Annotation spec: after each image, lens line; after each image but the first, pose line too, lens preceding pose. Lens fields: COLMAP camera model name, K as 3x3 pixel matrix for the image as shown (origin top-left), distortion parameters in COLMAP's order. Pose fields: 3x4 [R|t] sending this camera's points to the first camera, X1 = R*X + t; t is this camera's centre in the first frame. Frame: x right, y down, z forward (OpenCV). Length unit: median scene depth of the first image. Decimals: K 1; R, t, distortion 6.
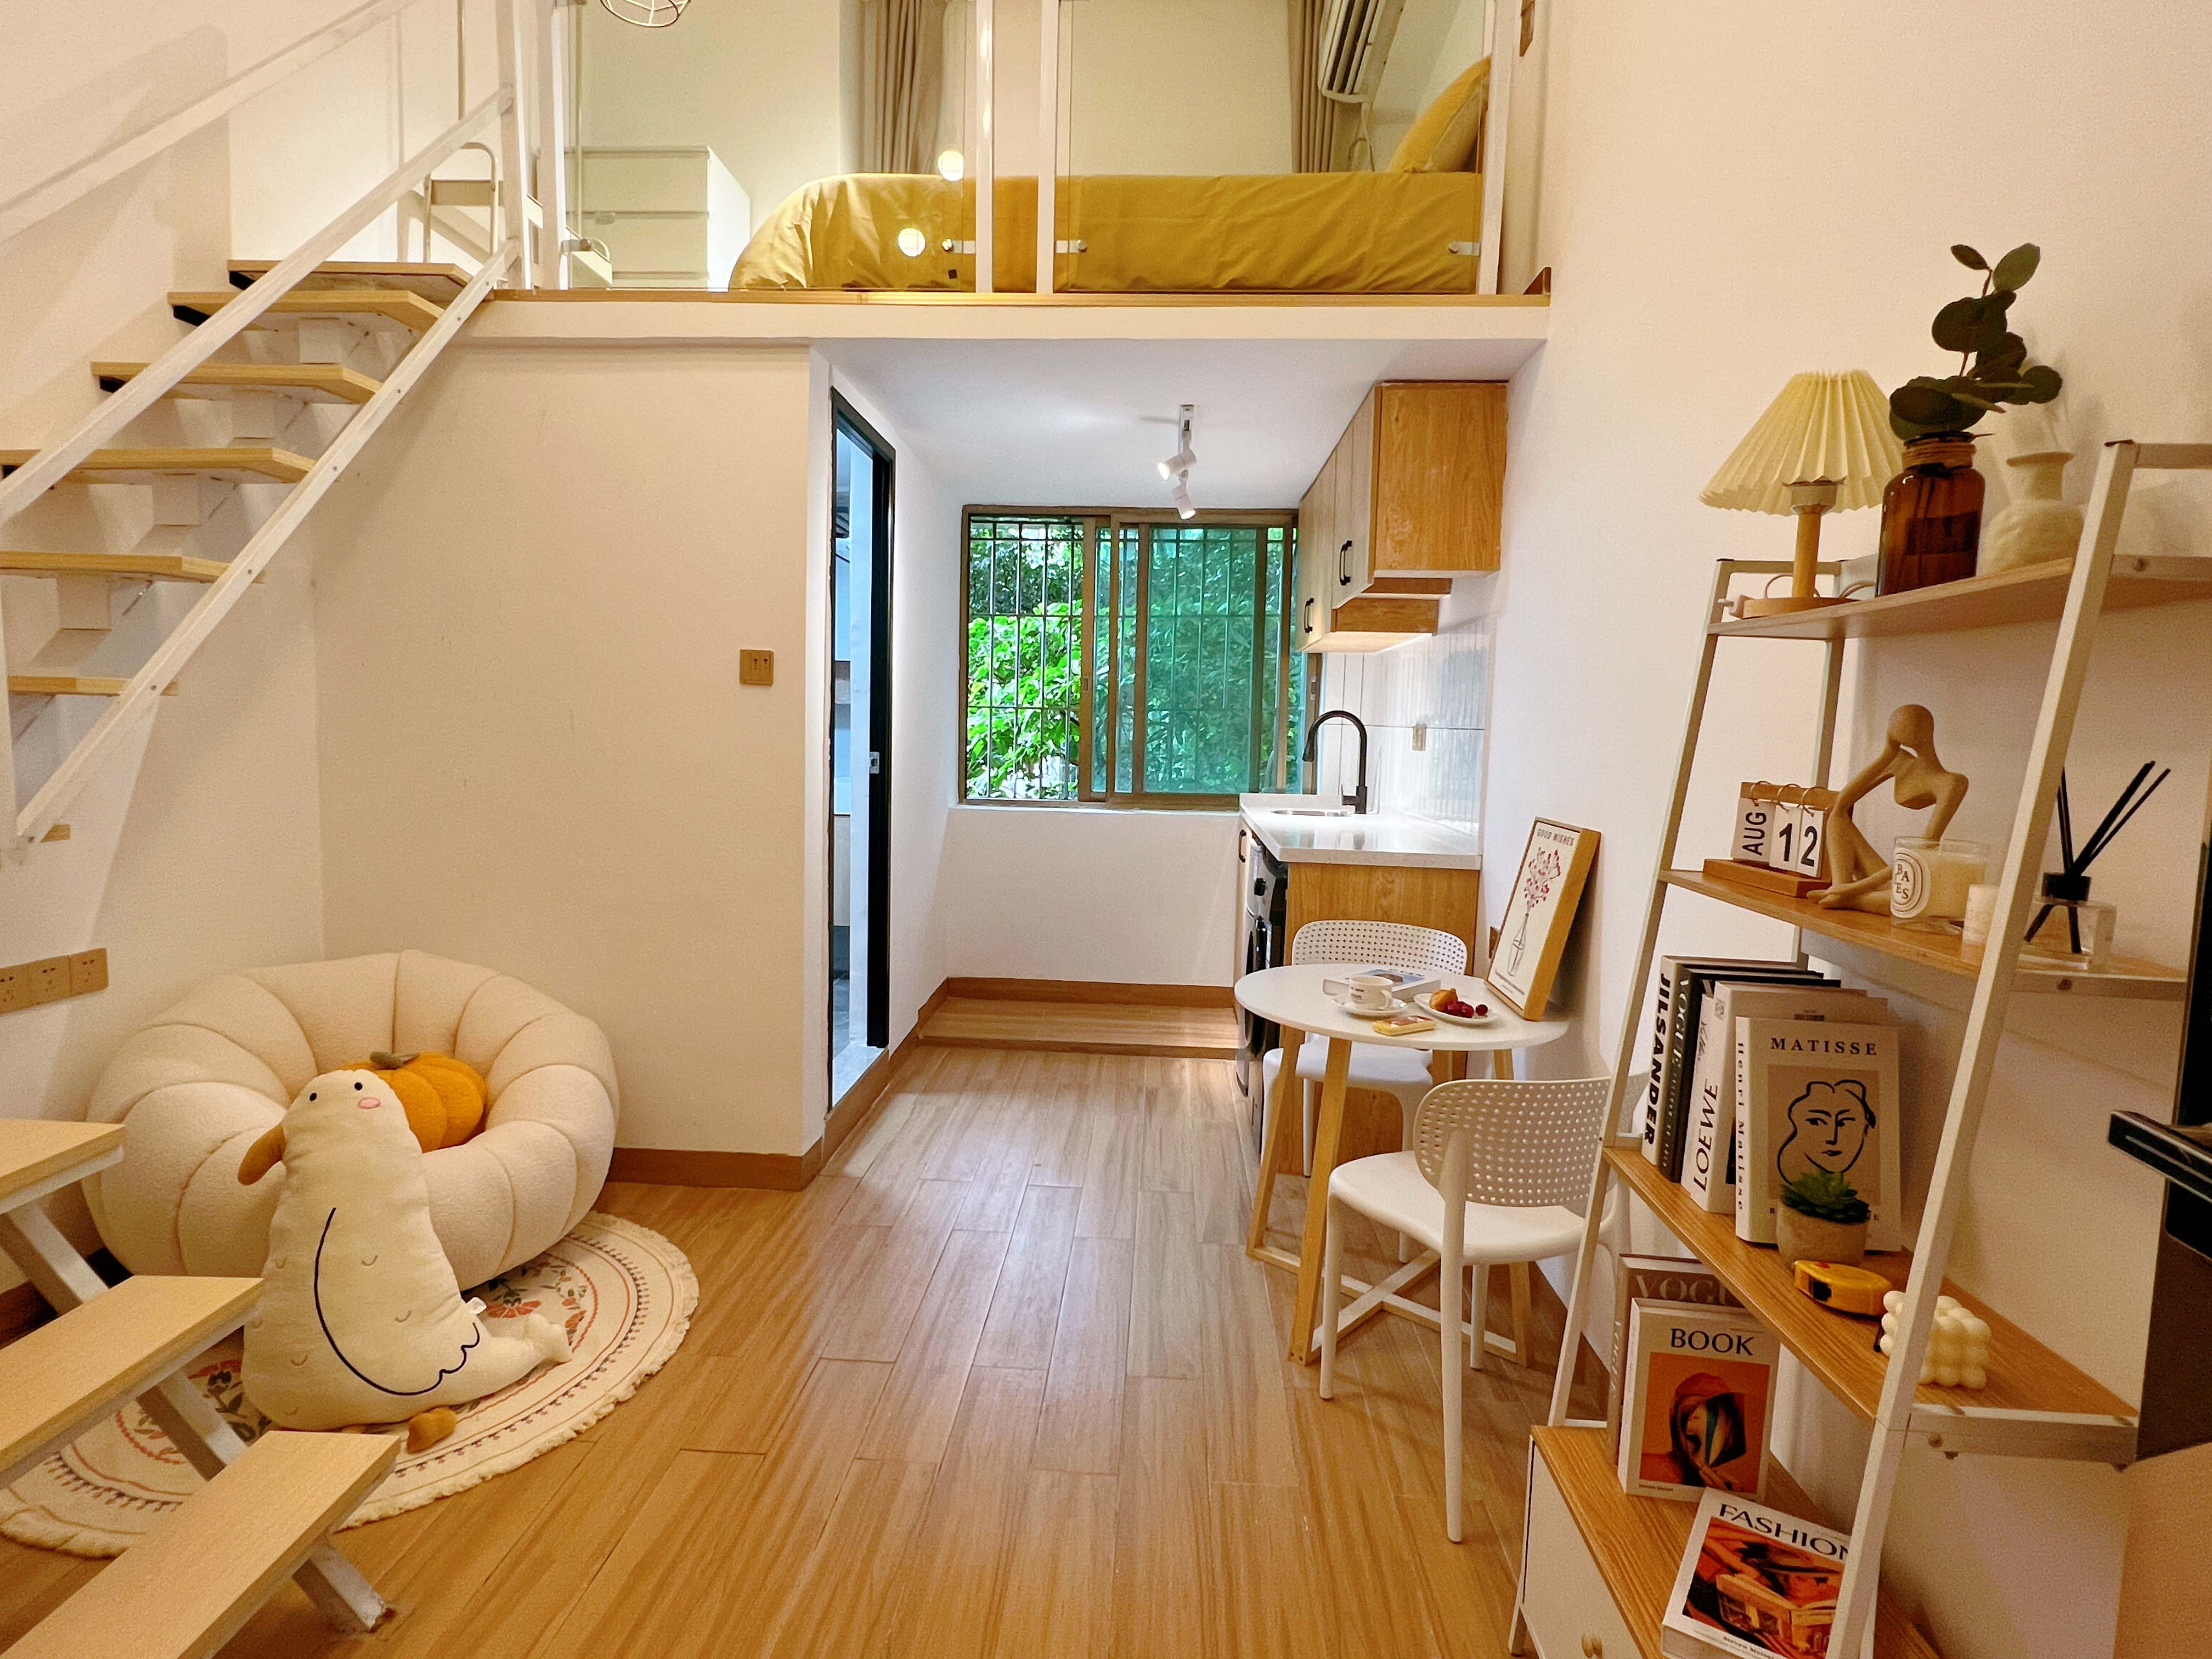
lens RADIAL K [[1181.2, 0, 1101.7], [0, 1181.2, 824.4], [0, 0, 1]] dist [0.006973, -0.000975]
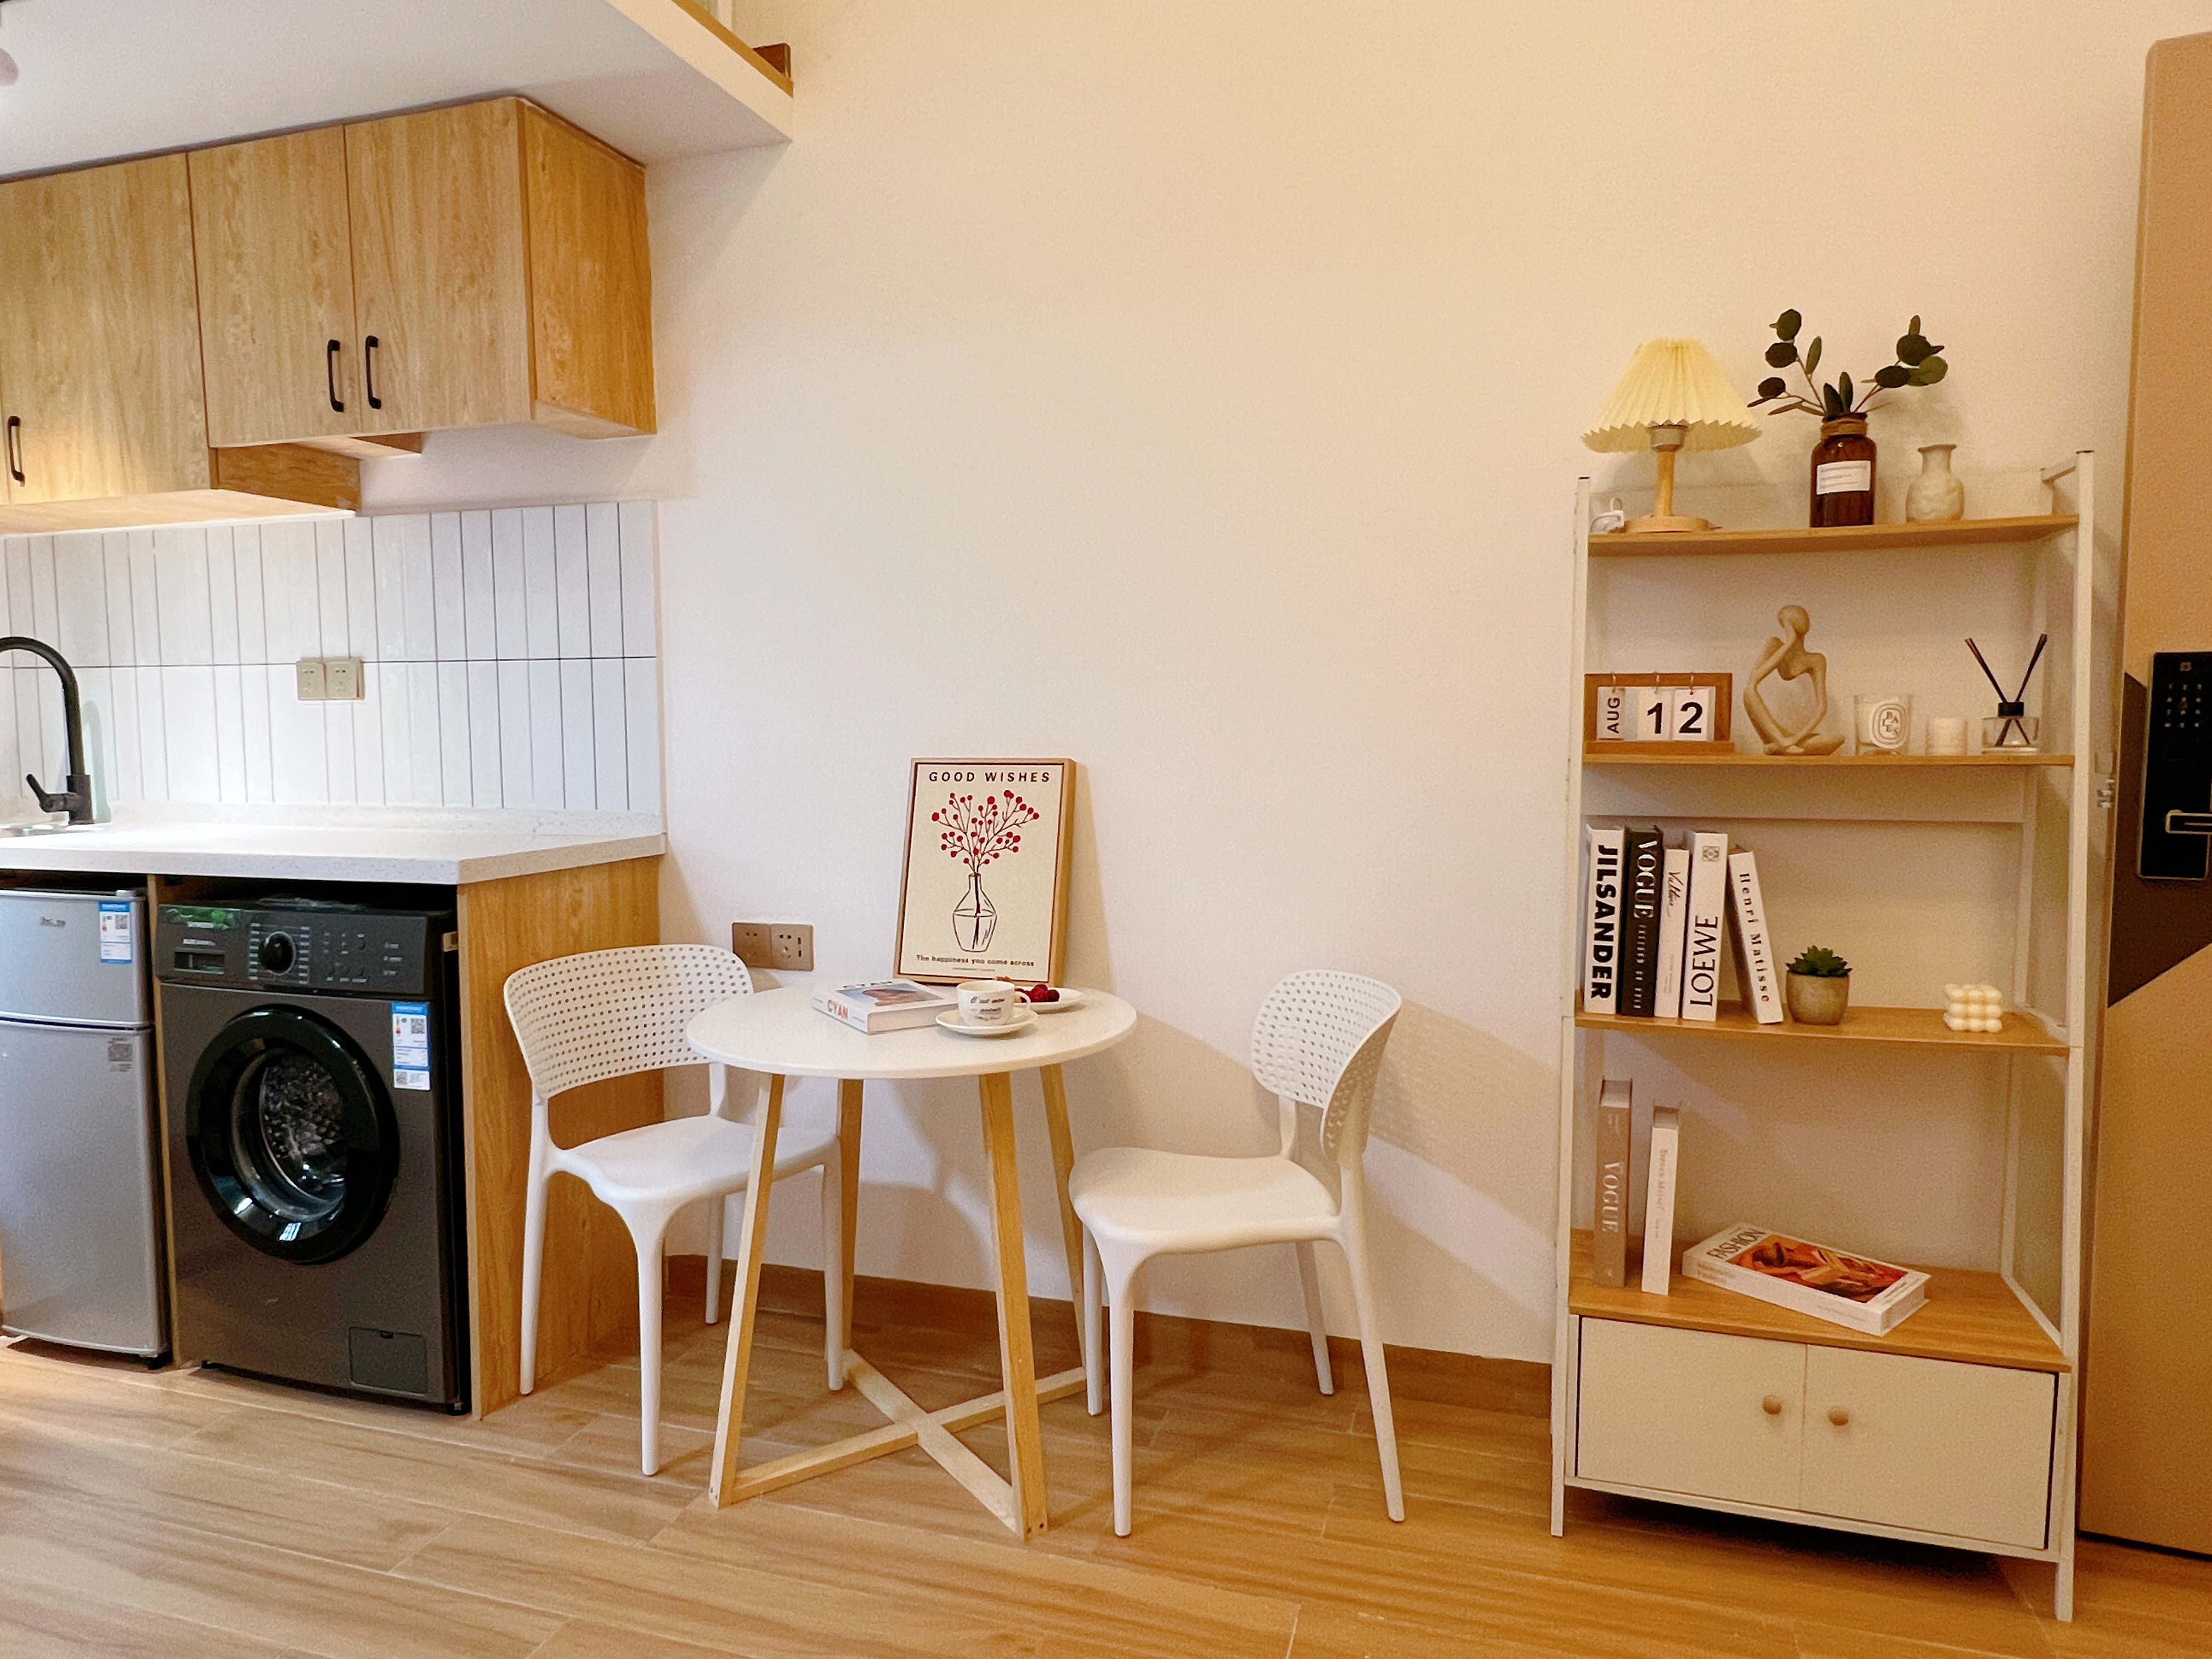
lens RADIAL K [[1354.0, 0, 1105.6], [0, 1354.0, 832.5], [0, 0, 1]] dist [0.004024, 0.001348]
pose [[0.235146, -0.120189, 0.964500, -0.424478], [0.100422, 0.990019, 0.098886, -0.029281], [-0.966758, 0.073604, 0.244869, 0.555984]]
